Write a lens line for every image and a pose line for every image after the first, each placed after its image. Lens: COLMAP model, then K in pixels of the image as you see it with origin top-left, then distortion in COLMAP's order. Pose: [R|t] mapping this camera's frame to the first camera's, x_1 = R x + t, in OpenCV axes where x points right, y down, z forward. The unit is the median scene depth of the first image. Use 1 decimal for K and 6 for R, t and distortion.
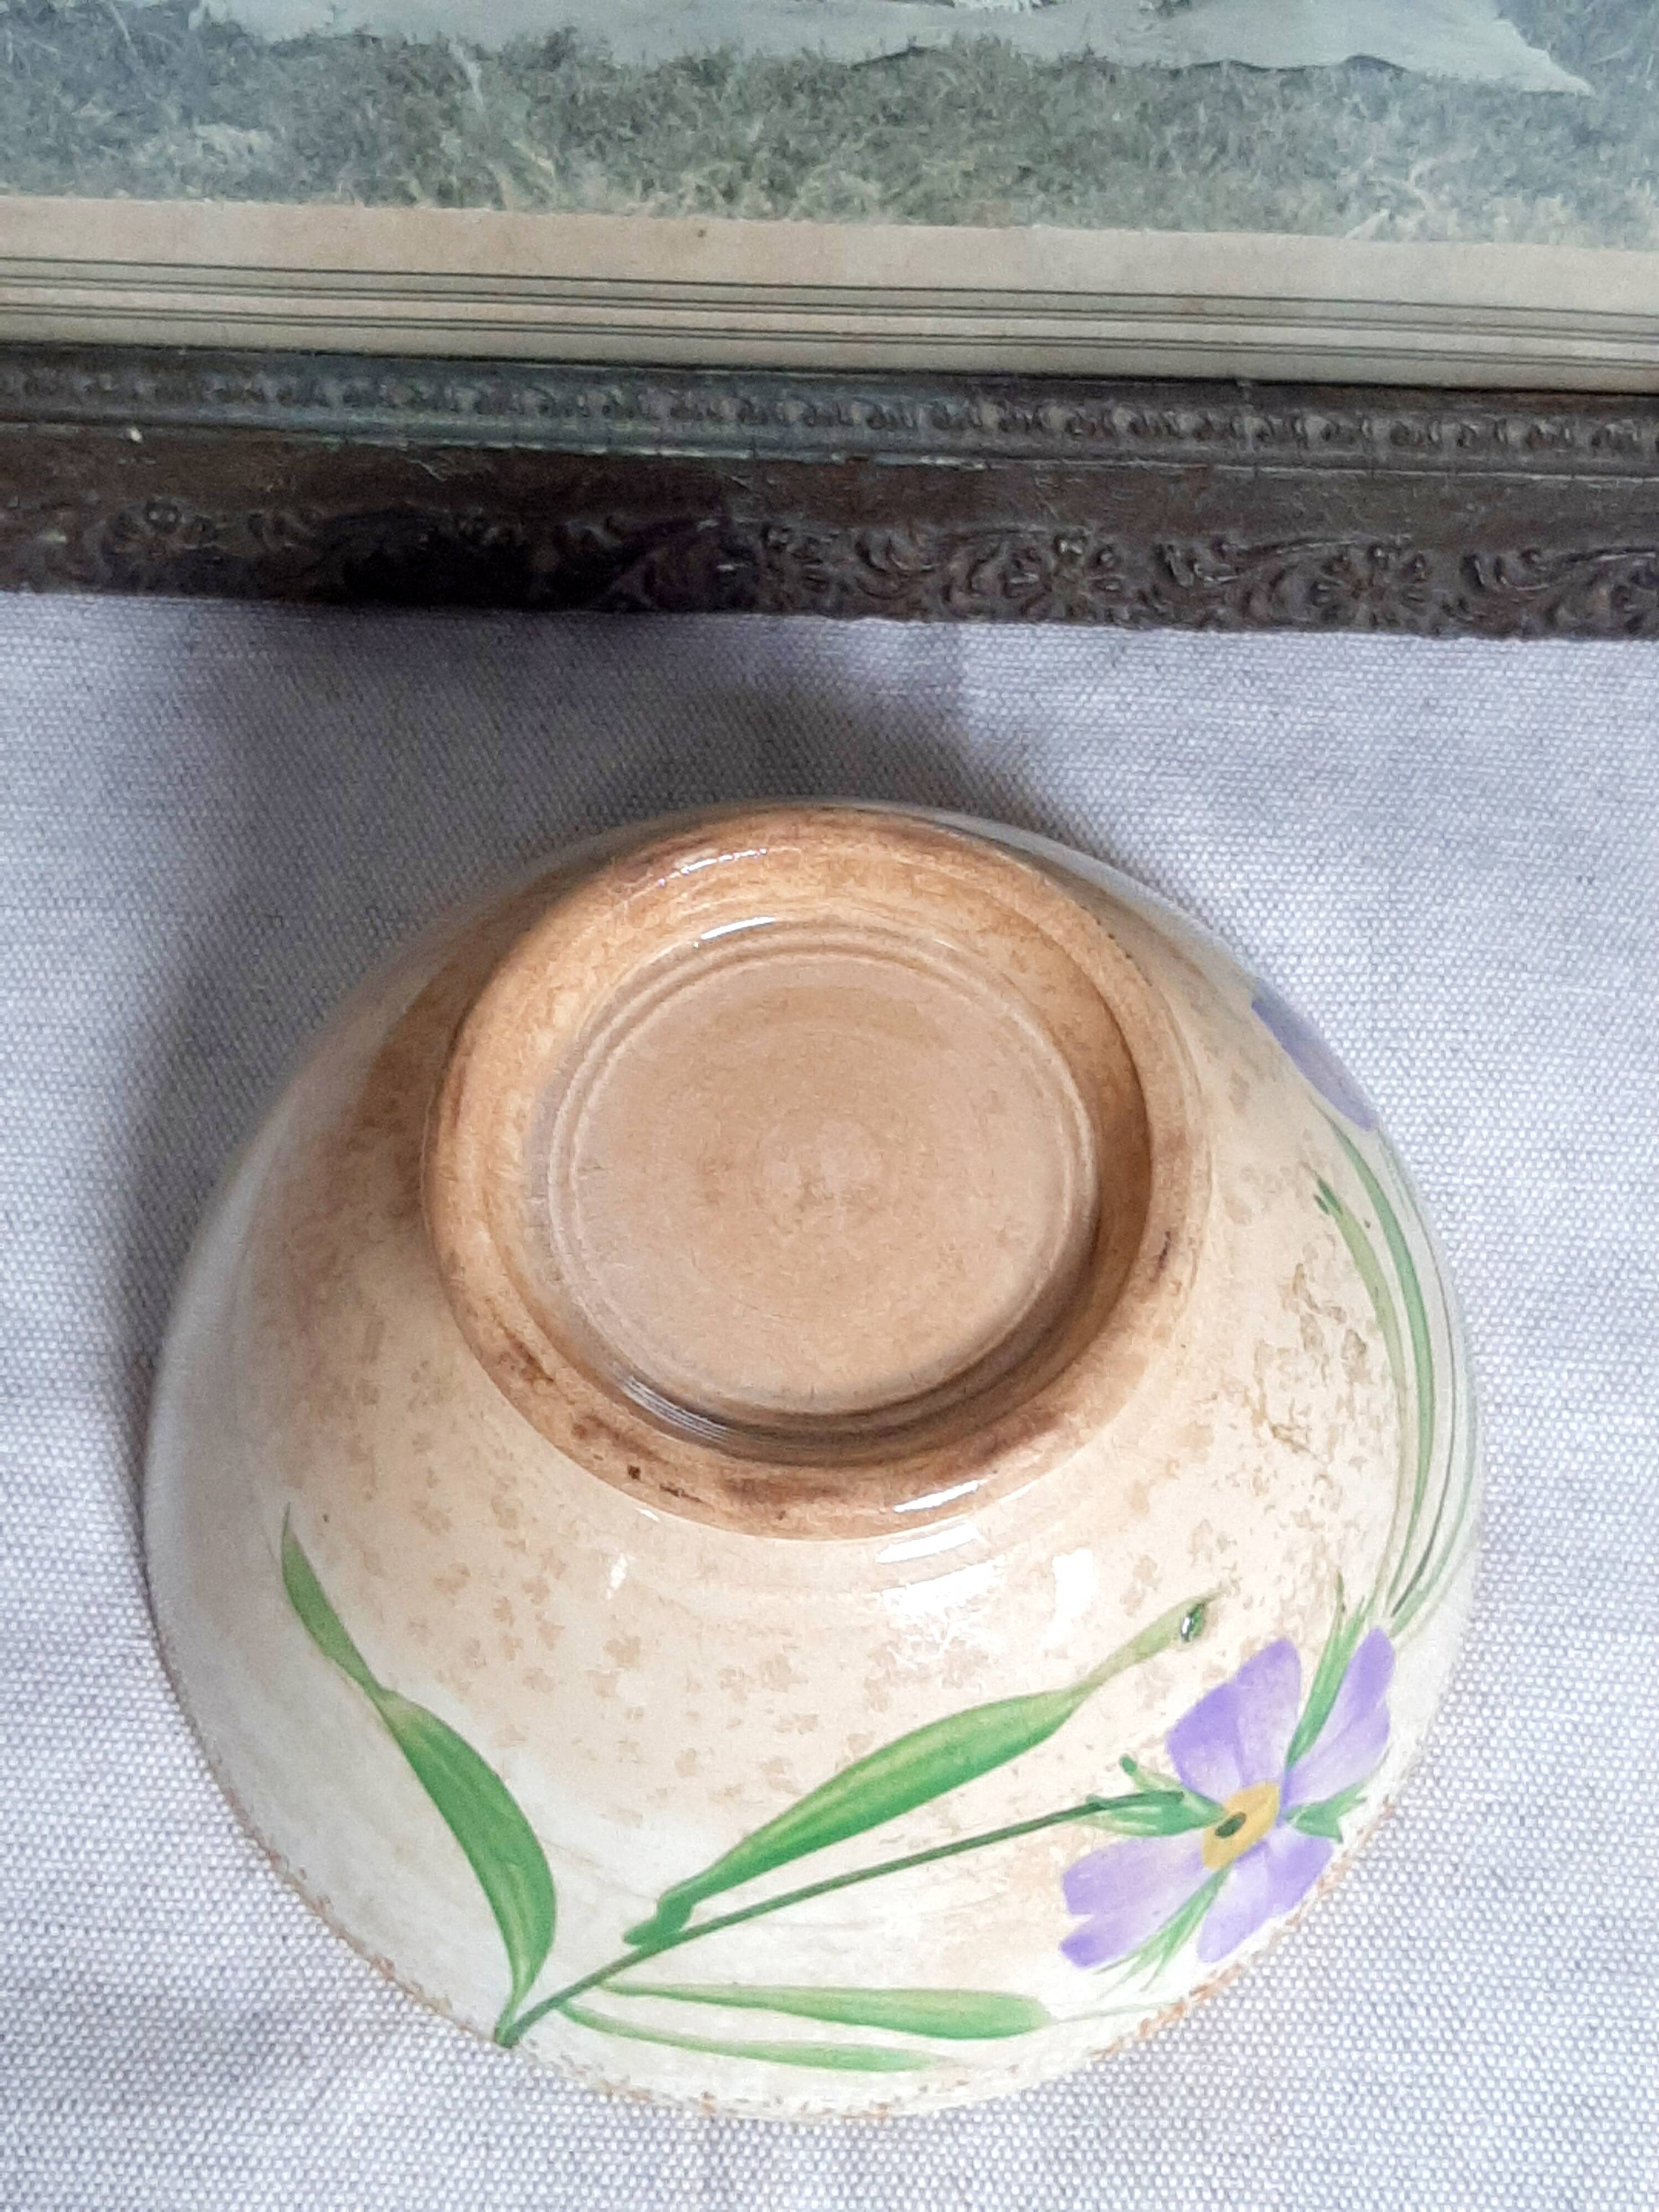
lens RADIAL K [[3466.9, 0, 799.0], [0, 3466.9, 1022.2], [0, 0, 1]] dist [0.042311, 0.000000]
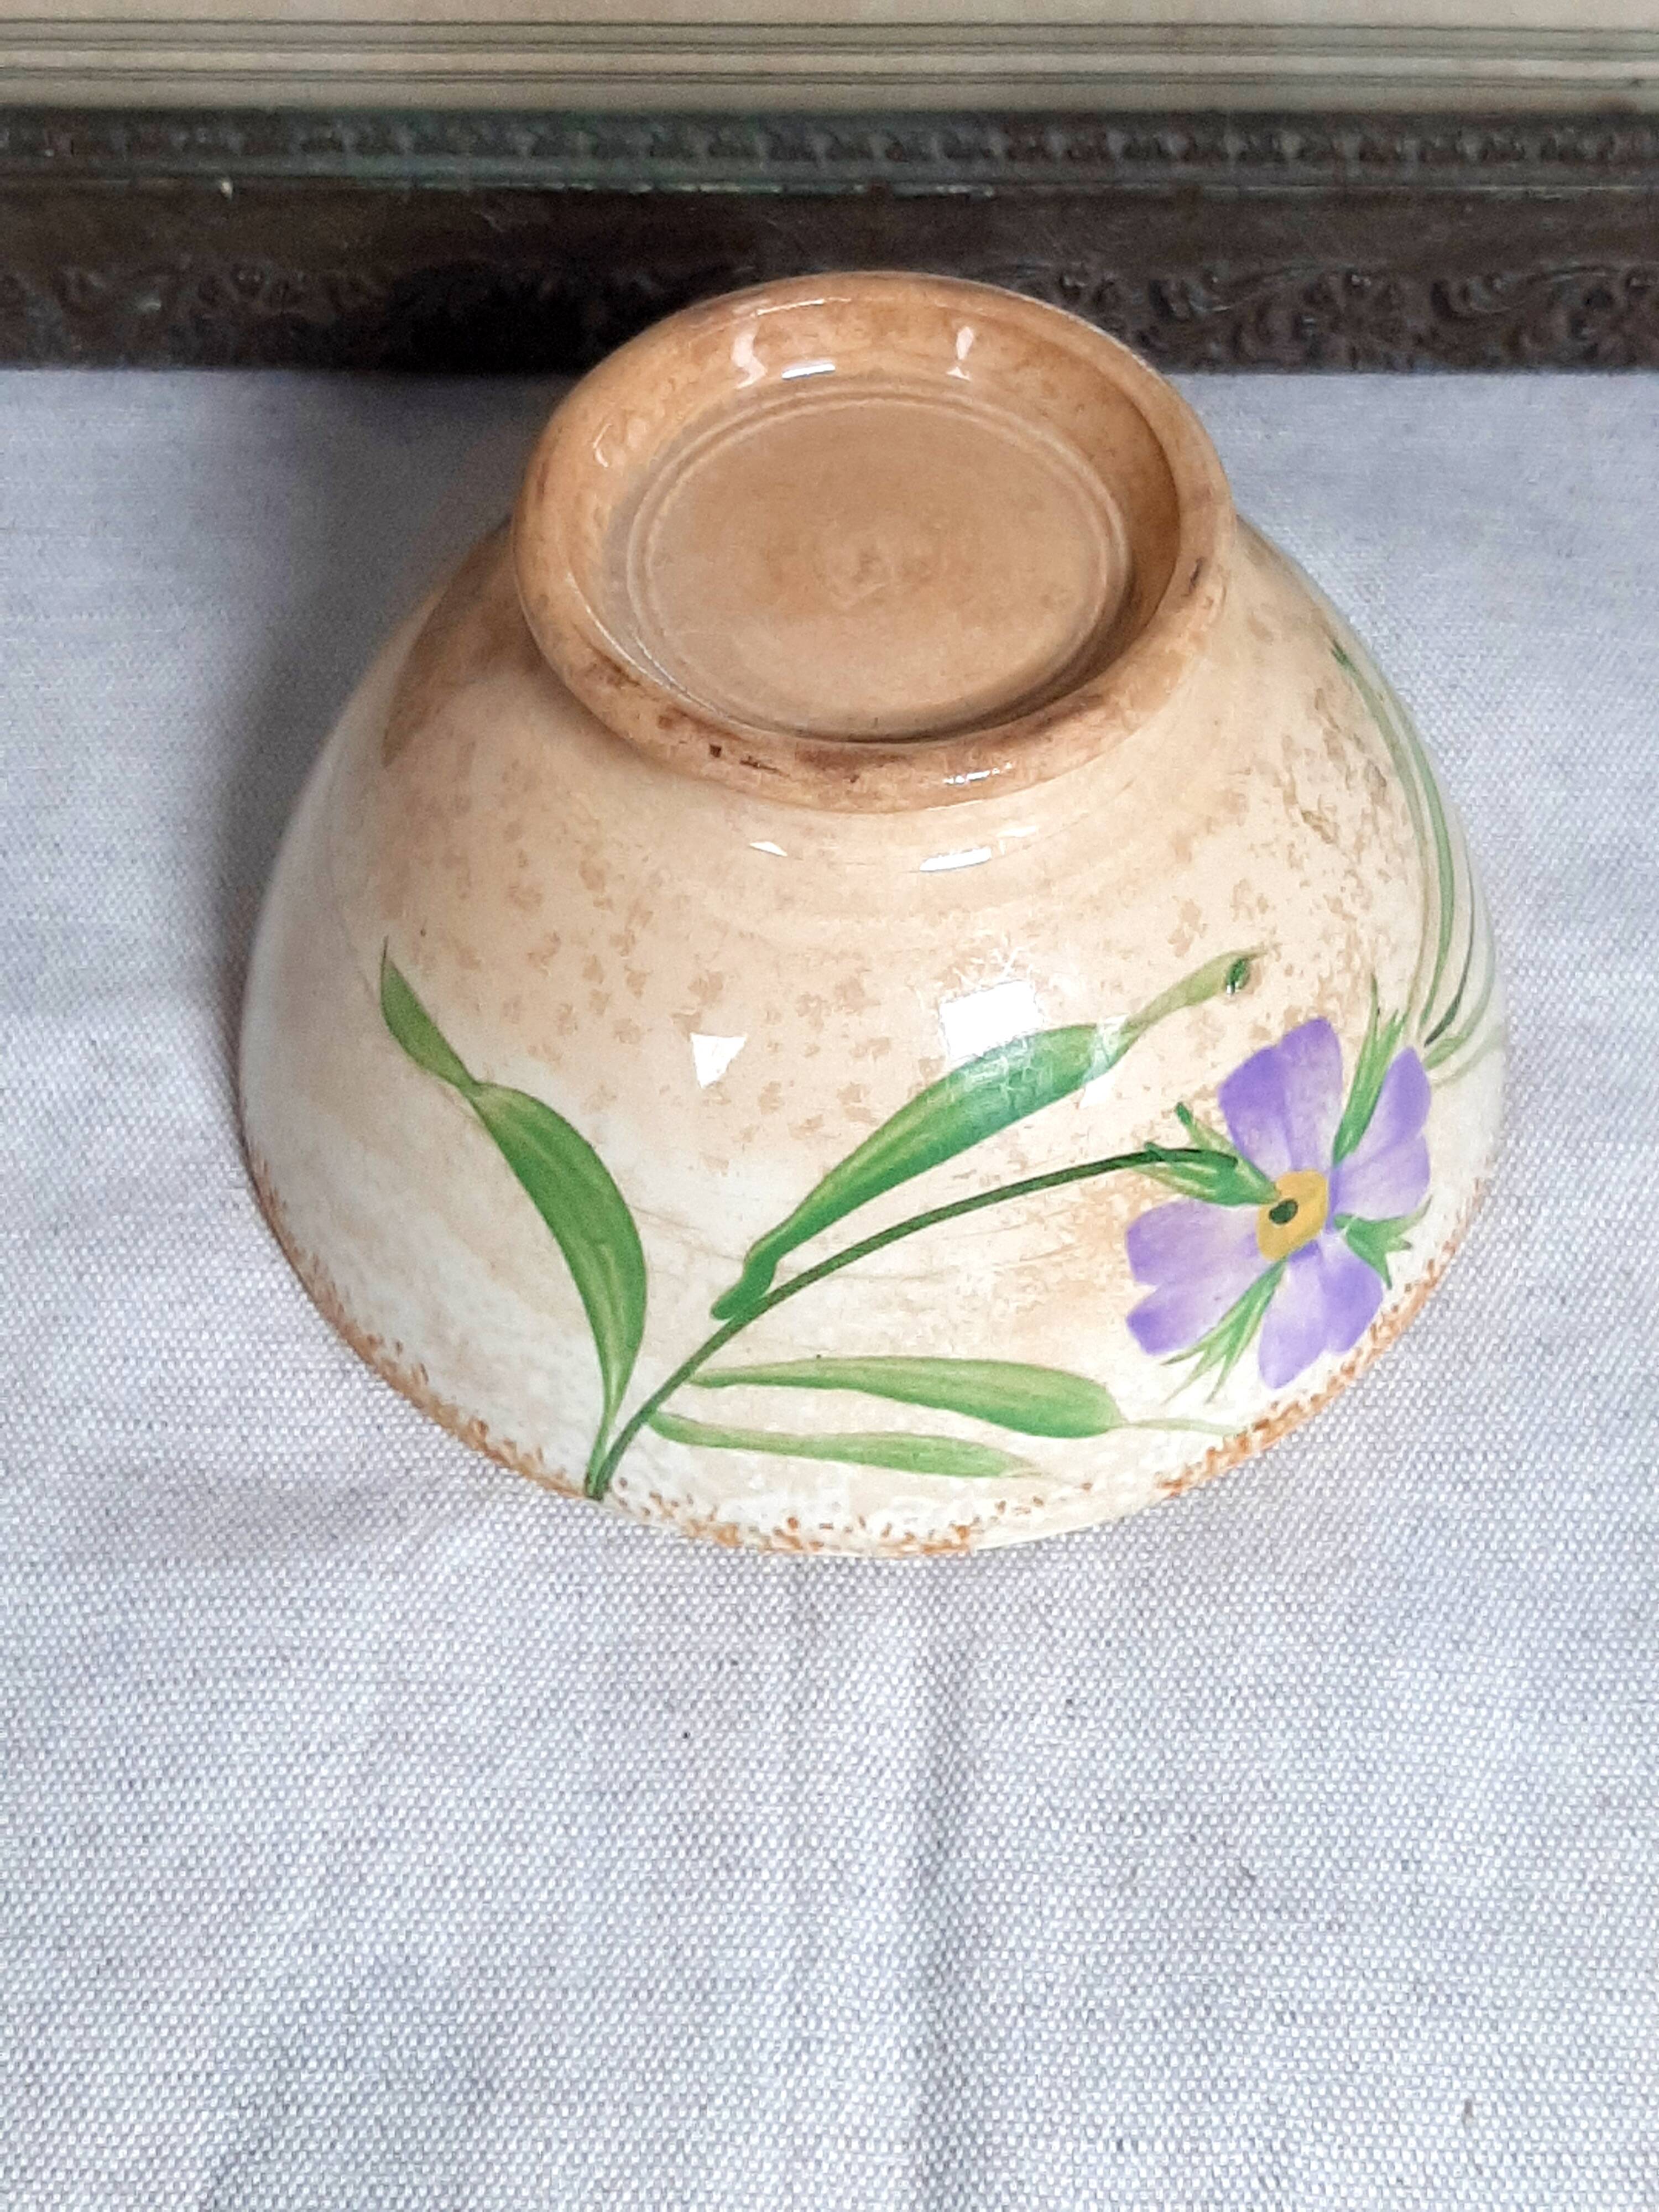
lens RADIAL K [[3466.9, 0, 806.7], [0, 3466.9, 1088.3], [0, 0, 1]] dist [0.042311, 0.000000]
pose [[0.999530, -0.029873, 0.006954, -0.025758], [0.030652, 0.981063, -0.191248, 0.379400], [-0.001109, 0.191372, 0.981517, -0.036648]]
